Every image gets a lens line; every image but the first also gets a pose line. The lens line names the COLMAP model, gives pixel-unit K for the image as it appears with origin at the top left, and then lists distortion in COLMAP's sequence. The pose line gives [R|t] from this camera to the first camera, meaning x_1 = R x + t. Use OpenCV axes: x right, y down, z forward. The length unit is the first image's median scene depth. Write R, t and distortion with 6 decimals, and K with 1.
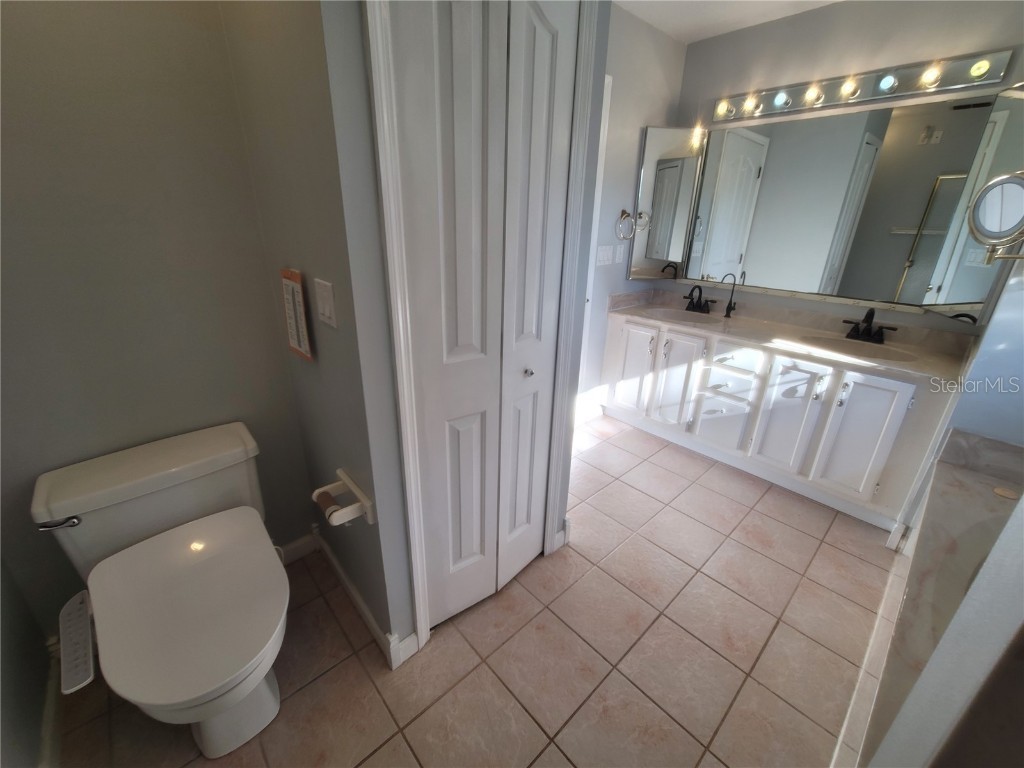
lens RADIAL K [[416.4, 0, 514.1], [0, 416.4, 378.6], [0, 0, 1]] dist [-0.002377, 0.001197]
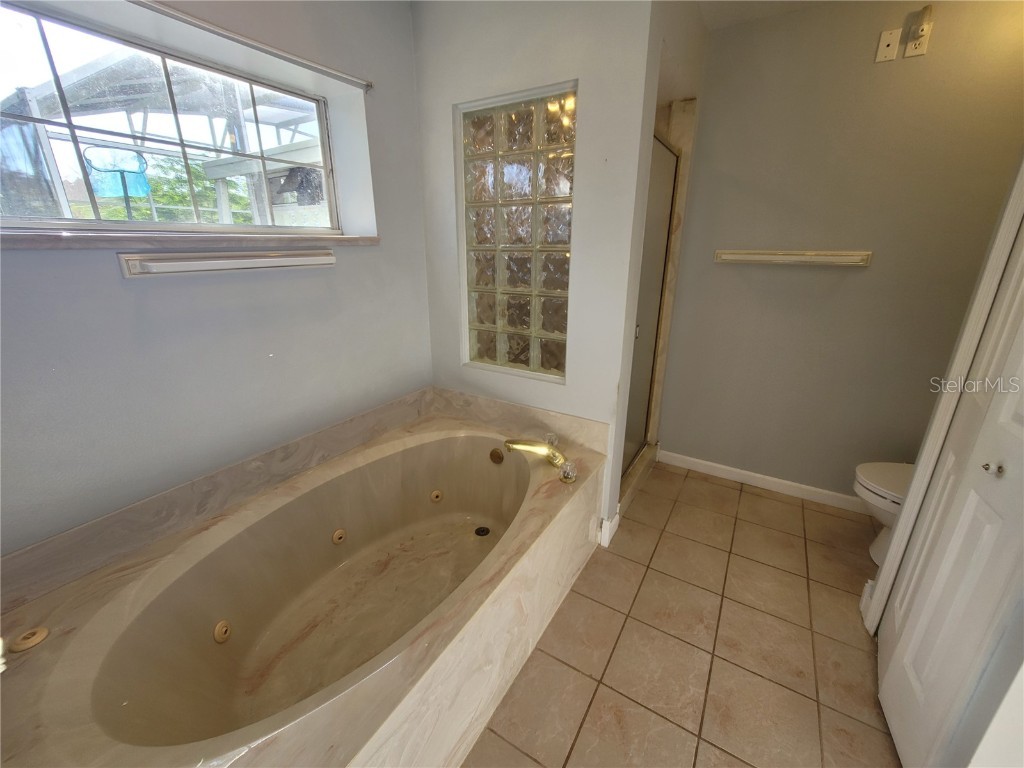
lens RADIAL K [[416.4, 0, 510.9], [0, 416.4, 378.8], [0, 0, 1]] dist [-0.002377, 0.001197]
pose [[-0.963391, 0.060226, -0.261249, 0.718609], [-0.118063, 0.779570, 0.615086, -0.339378], [0.240707, 0.623412, -0.743920, 0.897388]]
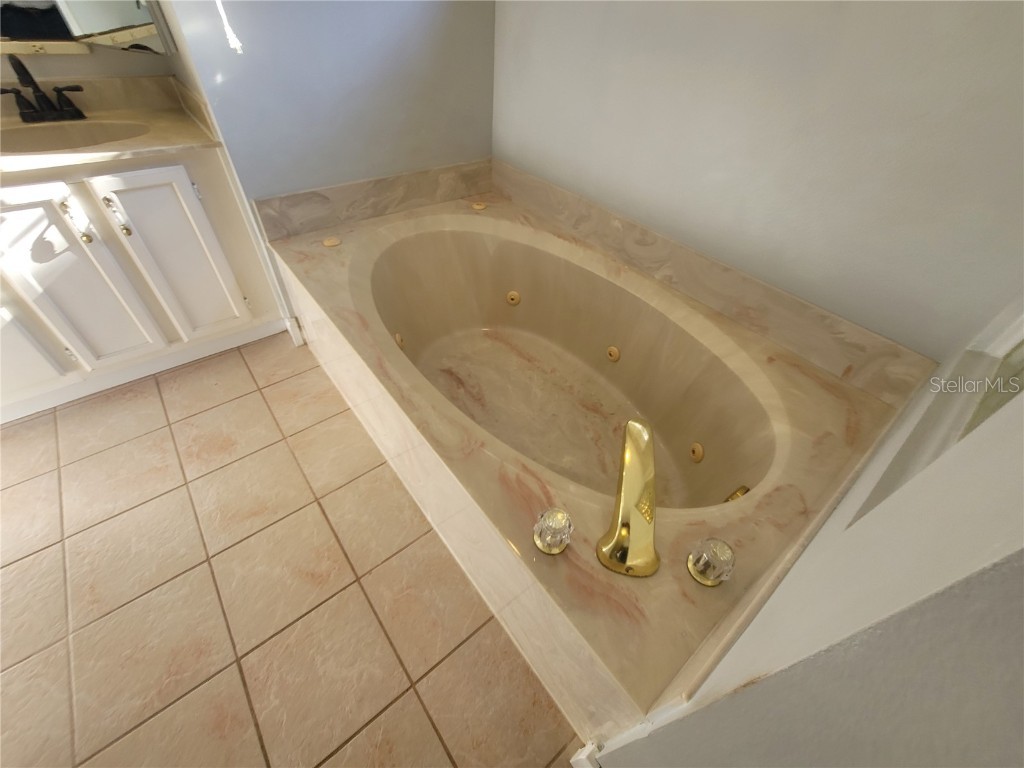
lens RADIAL K [[416.4, 0, 509.8], [0, 416.4, 379.4], [0, 0, 1]] dist [-0.002377, 0.001197]
pose [[0.069545, -0.703545, 0.707239, 0.194873], [0.312356, 0.688664, 0.654351, -0.022105], [-0.947416, 0.175404, 0.267650, 0.292855]]
